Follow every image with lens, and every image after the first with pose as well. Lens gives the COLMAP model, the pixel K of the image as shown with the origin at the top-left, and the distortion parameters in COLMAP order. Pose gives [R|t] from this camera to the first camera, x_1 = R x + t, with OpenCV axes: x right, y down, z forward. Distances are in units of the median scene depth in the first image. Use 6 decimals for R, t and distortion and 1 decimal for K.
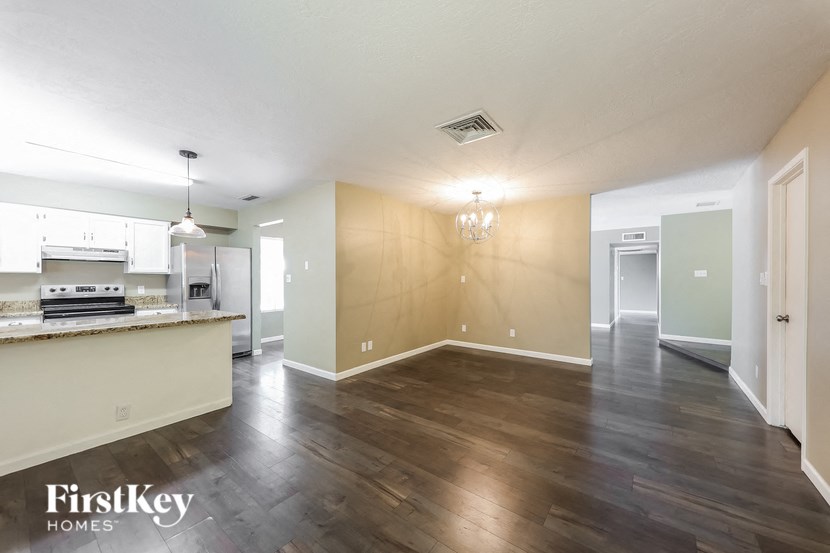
lens RADIAL K [[310.0, 0, 415.0], [0, 310.0, 278.6], [0, 0, 1]] dist [0.017193, -0.007917]
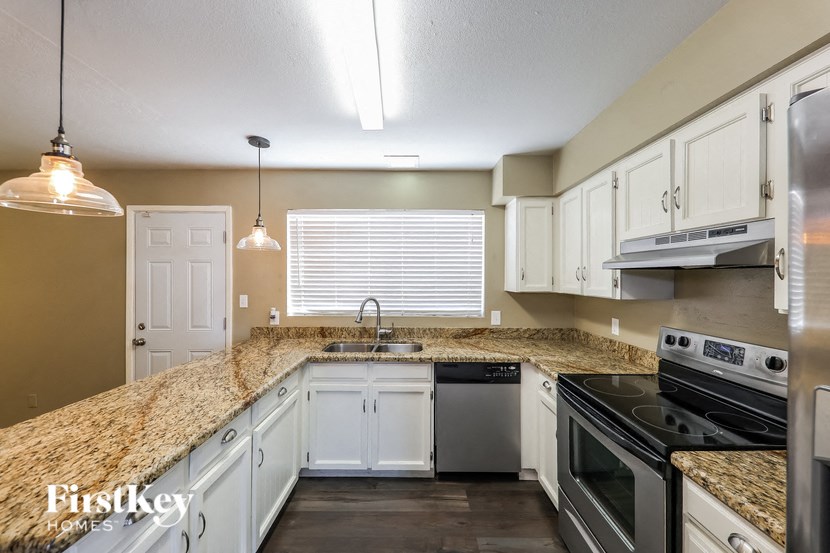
lens RADIAL K [[310.0, 0, 415.0], [0, 310.0, 278.6], [0, 0, 1]] dist [0.017193, -0.007917]
pose [[-0.791080, 0.001192, -0.611711, -0.557620], [-0.000920, 0.999995, 0.003140, -0.044490], [0.611712, 0.003047, -0.791075, 1.018272]]
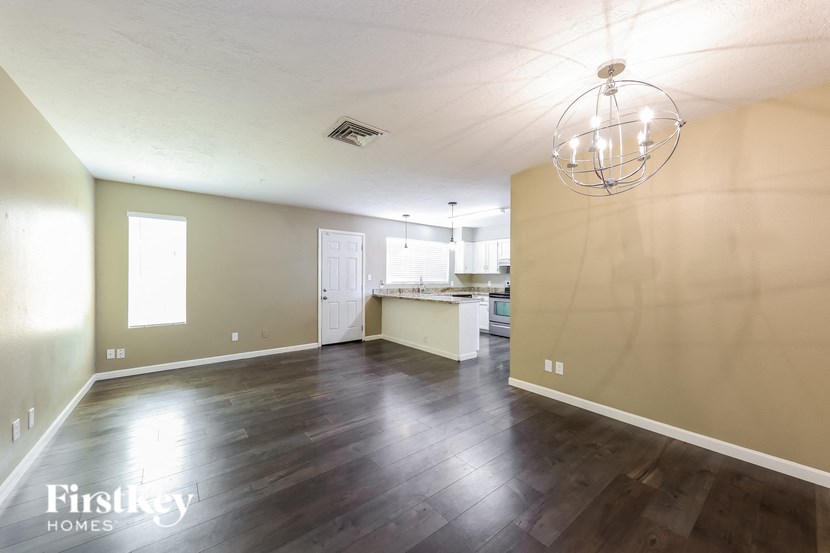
lens RADIAL K [[301.6, 0, 415.0], [0, 301.6, 276.5], [0, 0, 1]] dist [-0.000239, -0.000043]
pose [[-0.246555, 0.002163, -0.969126, 0.621283], [-0.004620, 0.999984, 0.003407, -0.004164], [0.969118, 0.005317, -0.246541, 0.820164]]
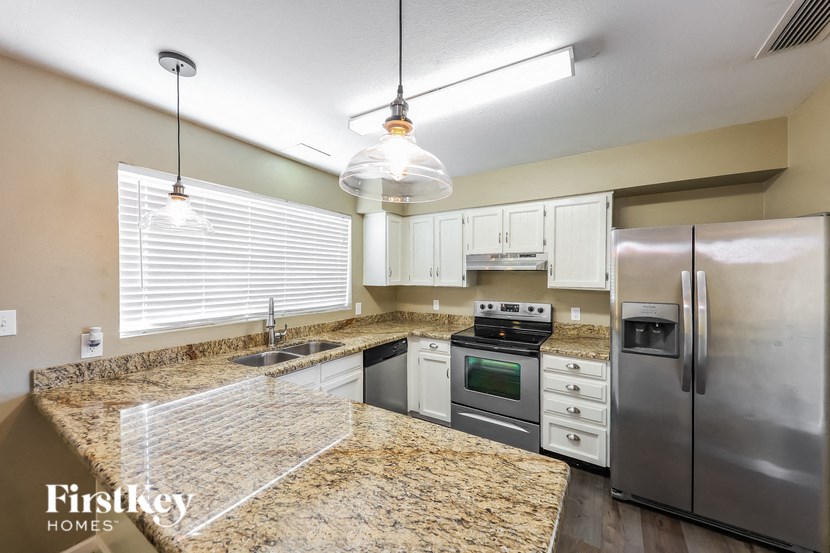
lens RADIAL K [[310.0, 0, 415.0], [0, 310.0, 278.6], [0, 0, 1]] dist [0.017193, -0.007917]
pose [[0.096081, 0.013220, -0.995286, -0.310399], [-0.001897, 0.999912, 0.013099, -0.044922], [0.995372, 0.000630, 0.096097, 0.667891]]
